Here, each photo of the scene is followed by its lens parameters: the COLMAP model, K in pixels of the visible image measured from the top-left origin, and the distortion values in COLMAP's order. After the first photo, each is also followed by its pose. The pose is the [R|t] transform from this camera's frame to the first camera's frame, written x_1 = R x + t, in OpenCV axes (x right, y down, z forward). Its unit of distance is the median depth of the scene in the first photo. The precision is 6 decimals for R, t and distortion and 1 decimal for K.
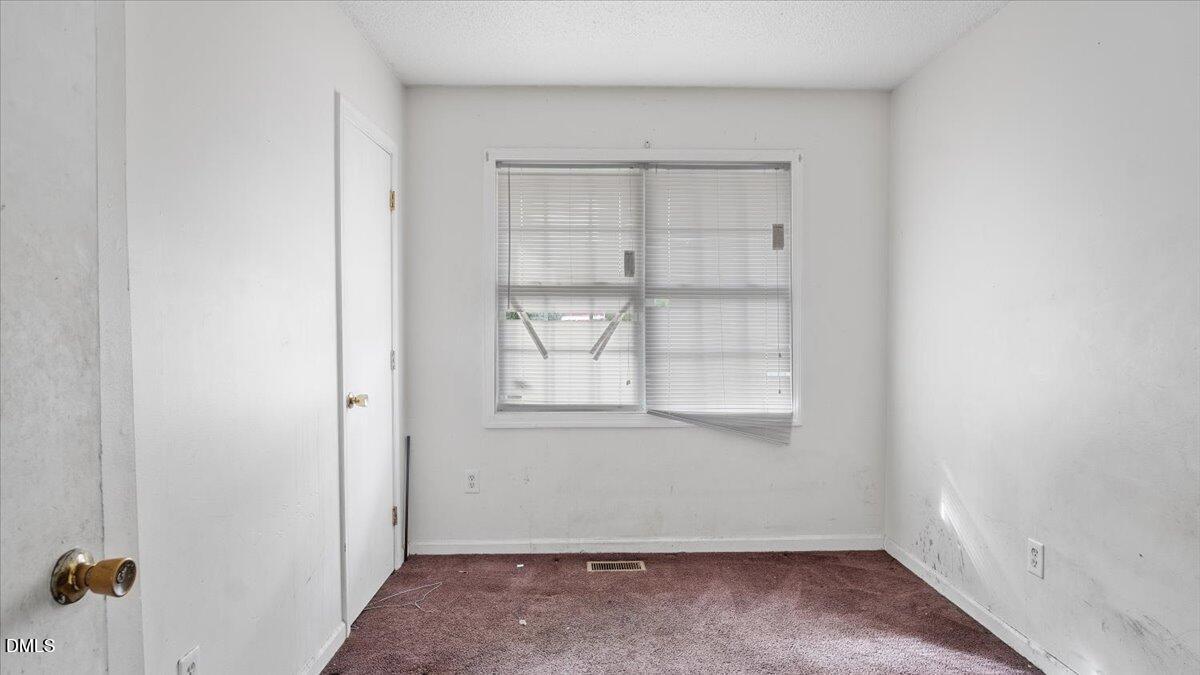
lens RADIAL K [[686.6, 0, 600.0], [0, 686.6, 337.5], [0, 0, 1]] dist [0.002140, 0.000235]
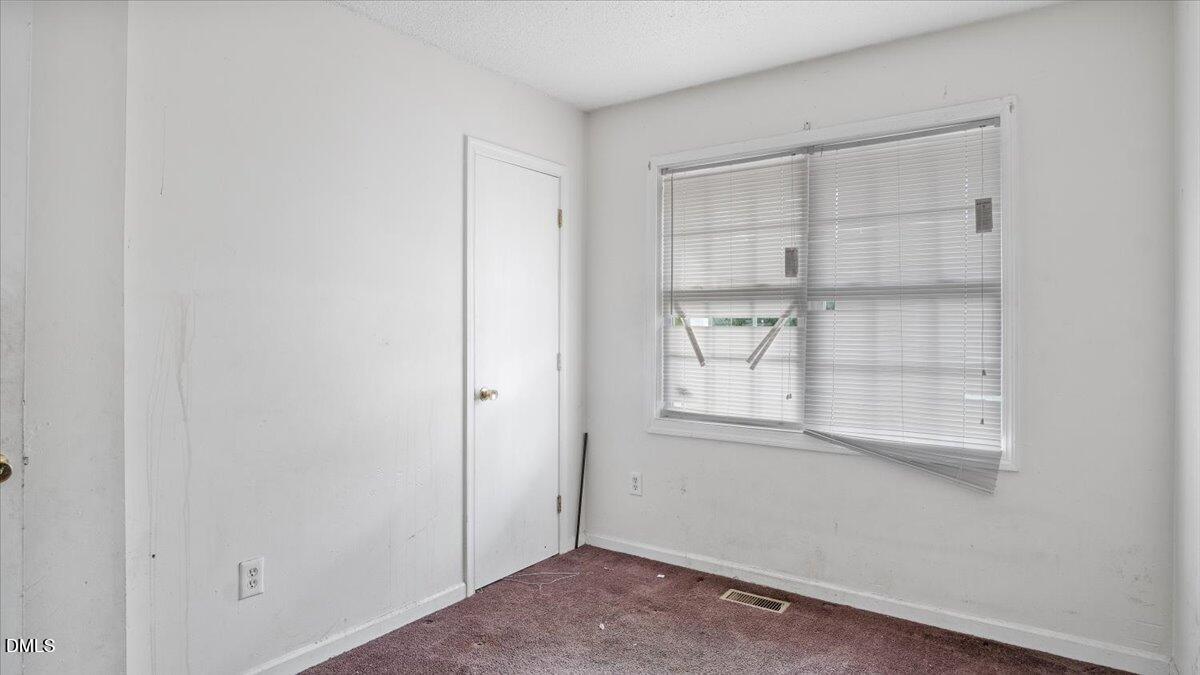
lens RADIAL K [[683.0, 0, 597.1], [0, 683.0, 324.1], [0, 0, 1]] dist [-0.003547, -0.000119]
pose [[0.789843, -0.001707, -0.613306, 0.386285], [-0.018592, 0.999470, -0.026726, 0.000585], [0.613027, 0.032511, 0.789393, 0.153814]]
